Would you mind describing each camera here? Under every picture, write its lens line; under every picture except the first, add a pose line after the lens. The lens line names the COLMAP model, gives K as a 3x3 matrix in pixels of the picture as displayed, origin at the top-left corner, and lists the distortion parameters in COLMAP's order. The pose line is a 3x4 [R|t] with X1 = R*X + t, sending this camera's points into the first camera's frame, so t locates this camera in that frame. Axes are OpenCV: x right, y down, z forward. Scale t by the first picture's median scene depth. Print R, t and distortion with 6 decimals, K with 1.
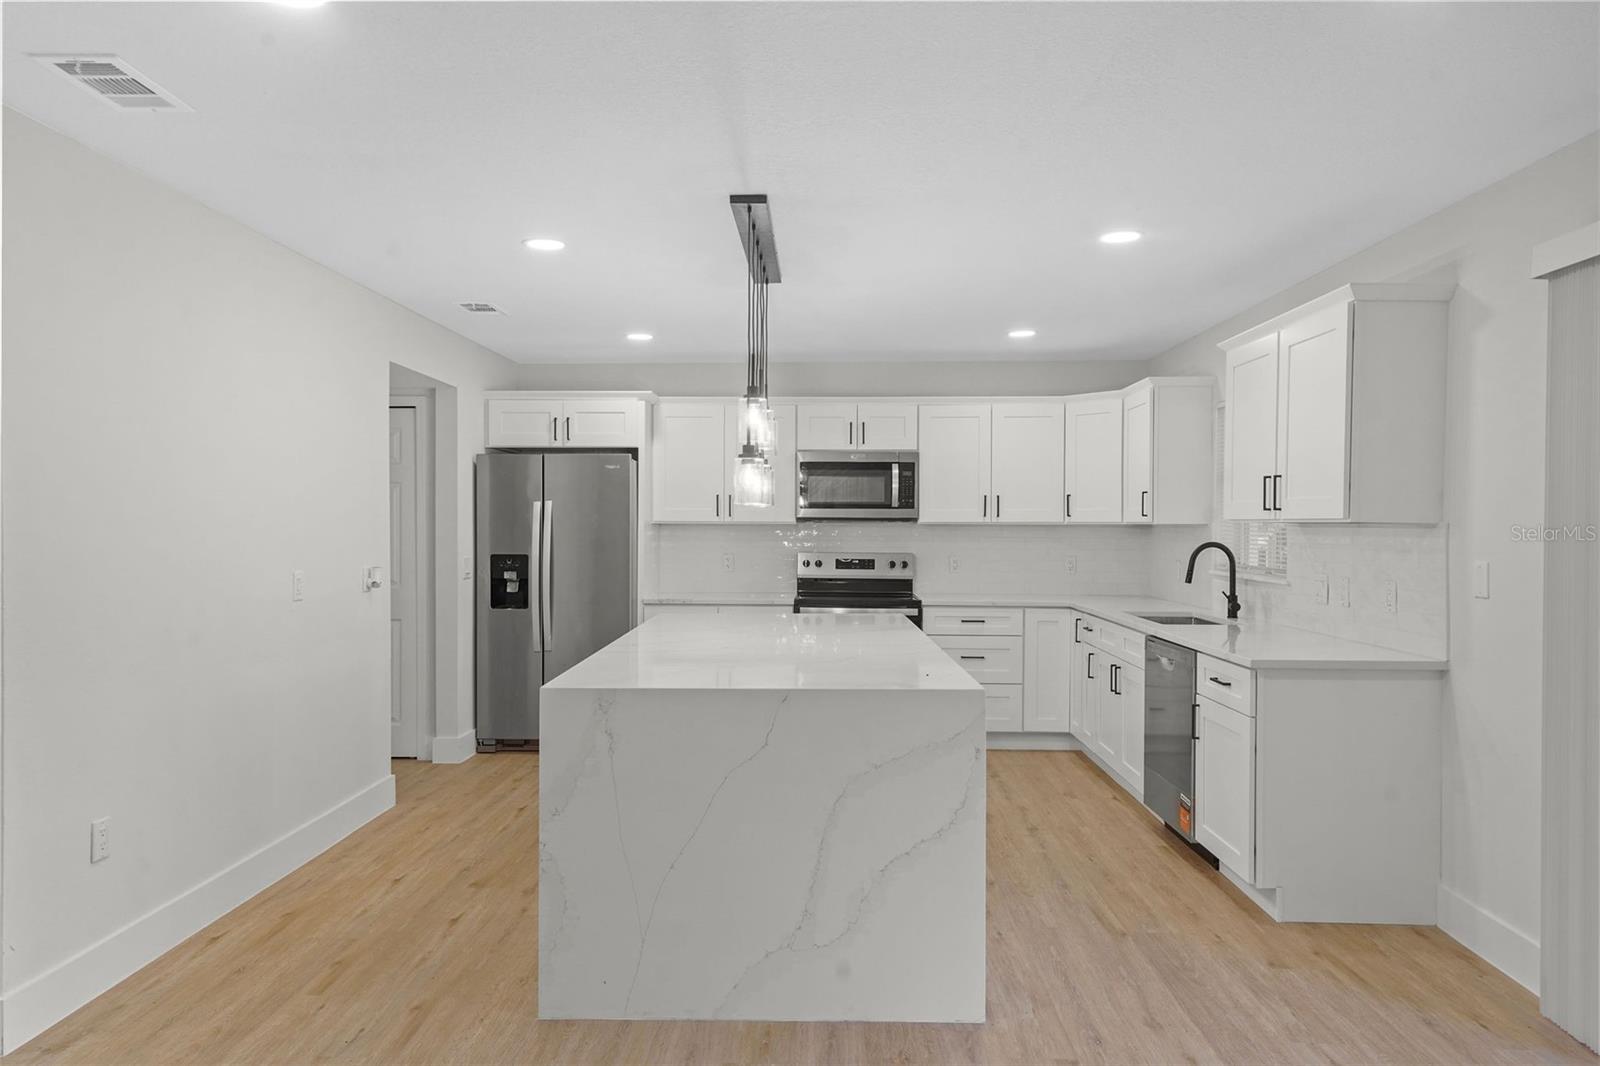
lens RADIAL K [[1054.7, 0, 790.6], [0, 1054.7, 539.4], [0, 0, 1]] dist [0.027751, -0.002128]
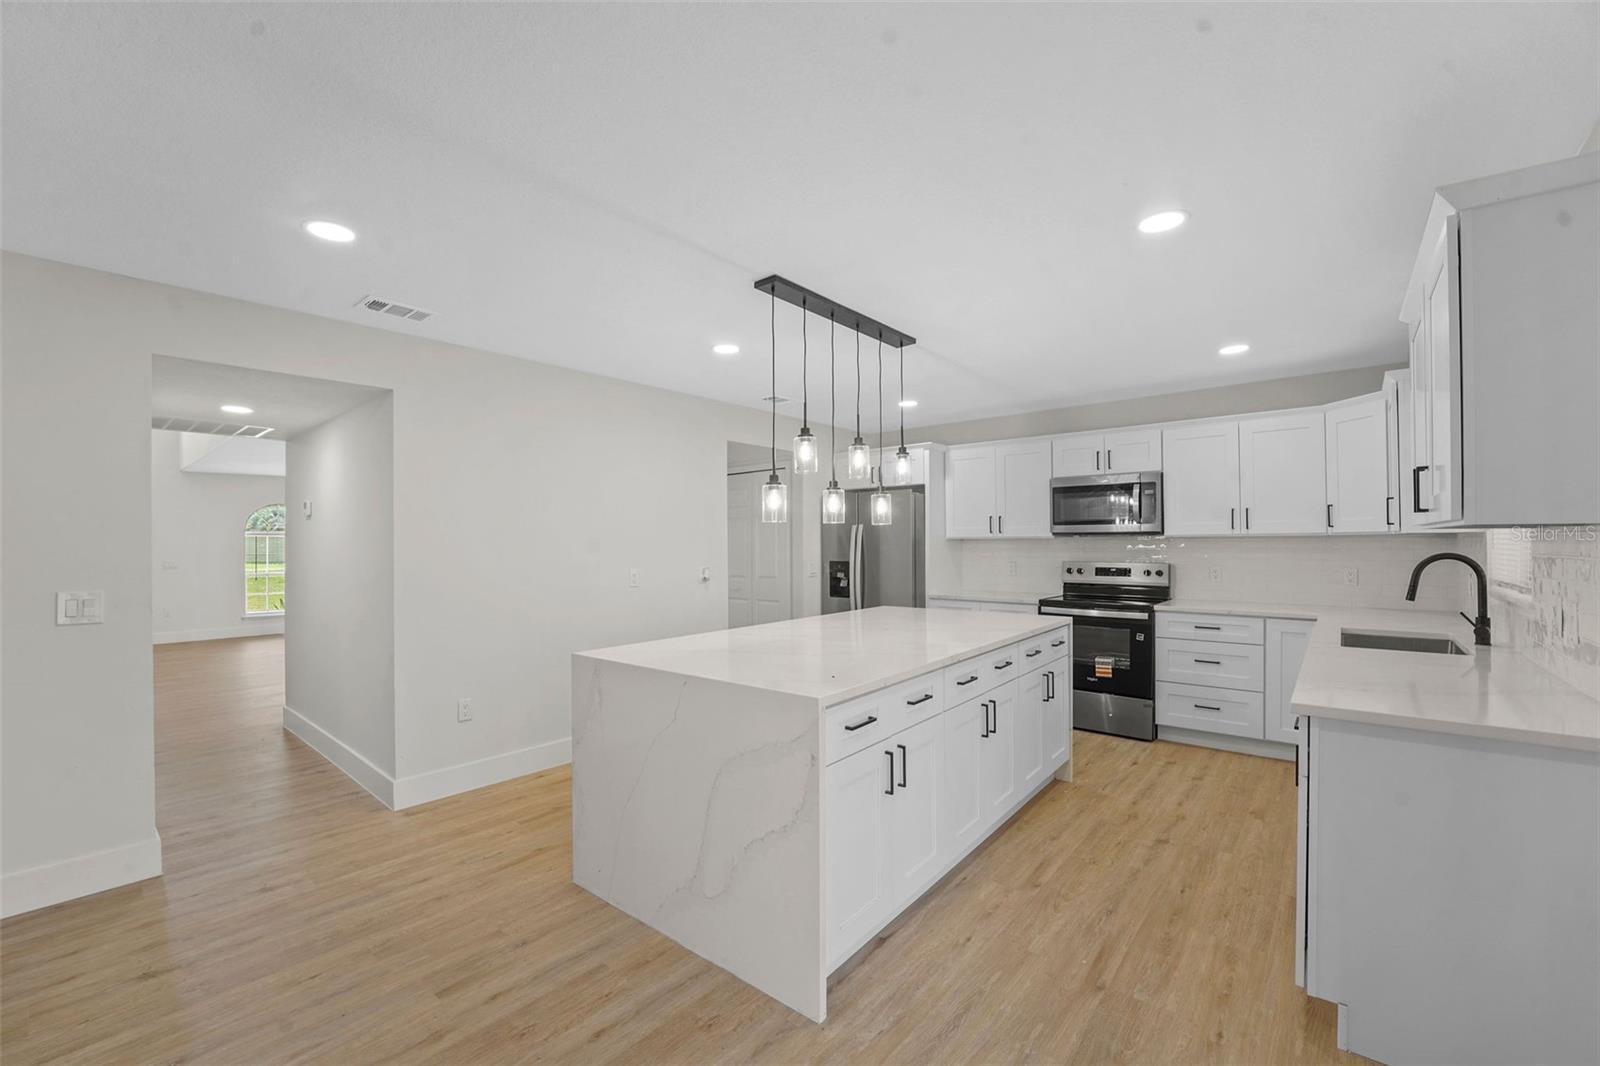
lens RADIAL K [[657.4, 0, 787.7], [0, 657.4, 540.0], [0, 0, 1]] dist [-0.025828, 0.000245]
pose [[0.777749, -0.011409, -0.628472, 0.260184], [0.000517, 0.999847, -0.017510, 0.000664], [0.628575, 0.013294, 0.777635, 0.229328]]
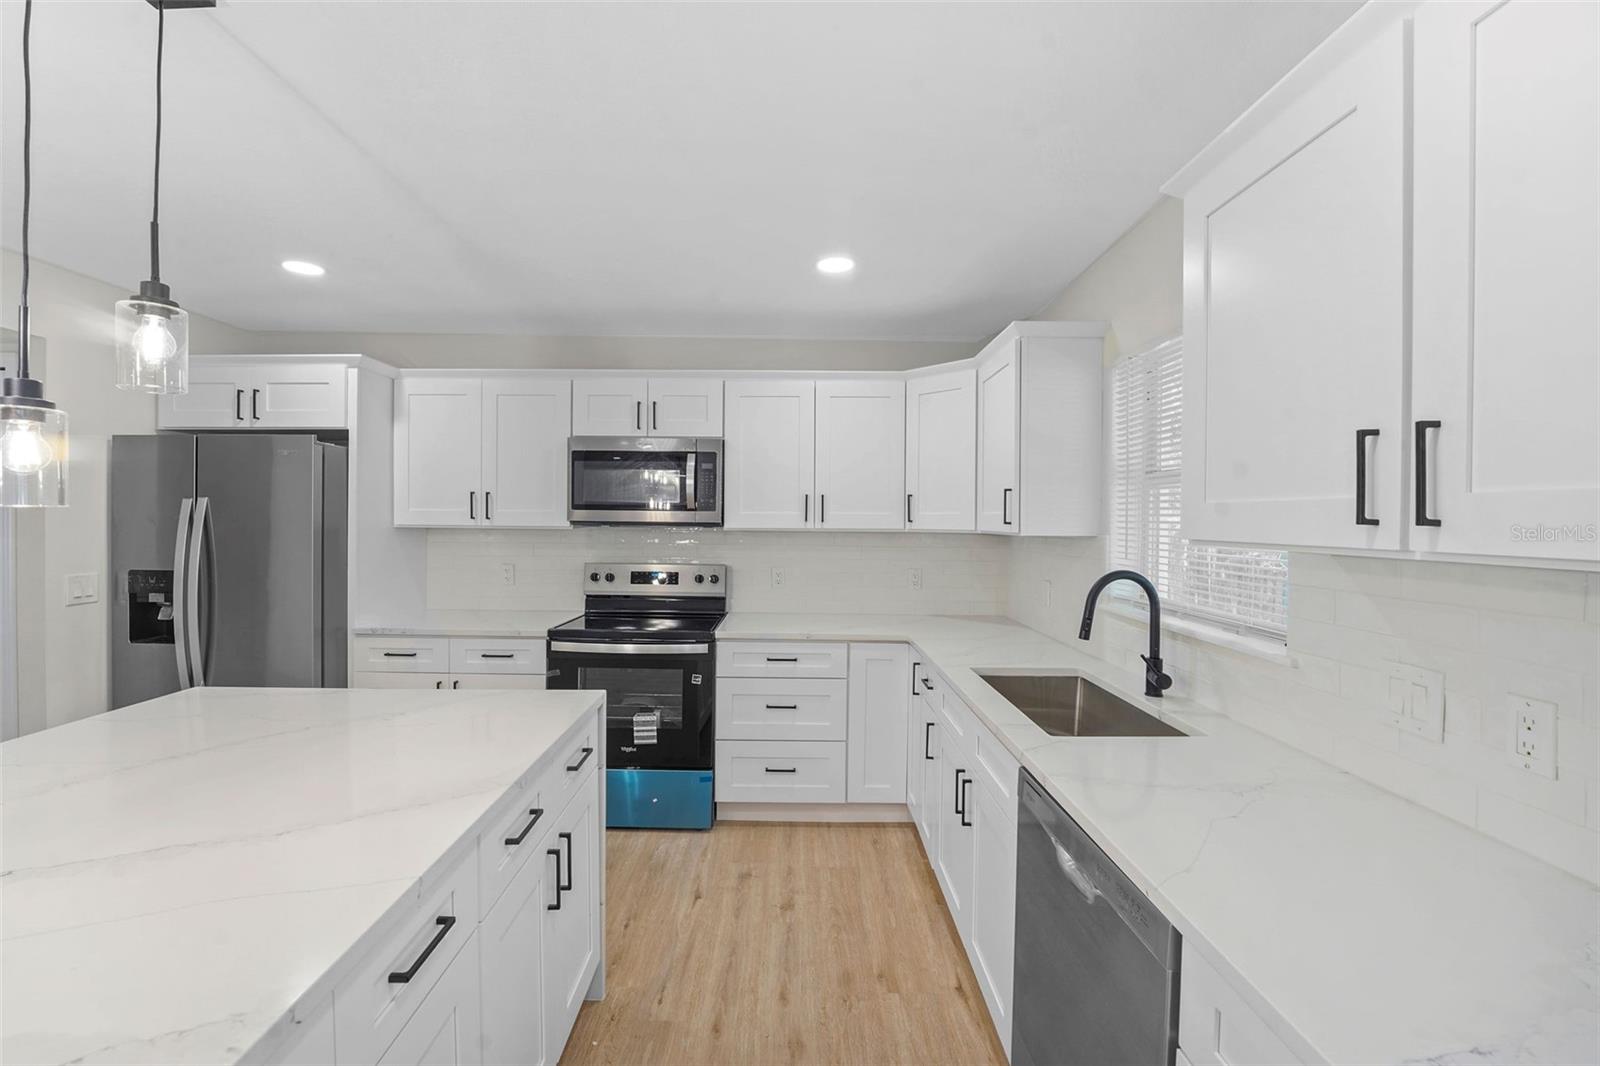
lens RADIAL K [[657.4, 0, 791.1], [0, 657.4, 524.2], [0, 0, 1]] dist [-0.025828, 0.000245]
pose [[0.999537, 0.005051, 0.029994, 0.167089], [-0.004851, 0.999966, -0.006737, -0.017076], [-0.030027, 0.006589, 0.999527, 0.534241]]
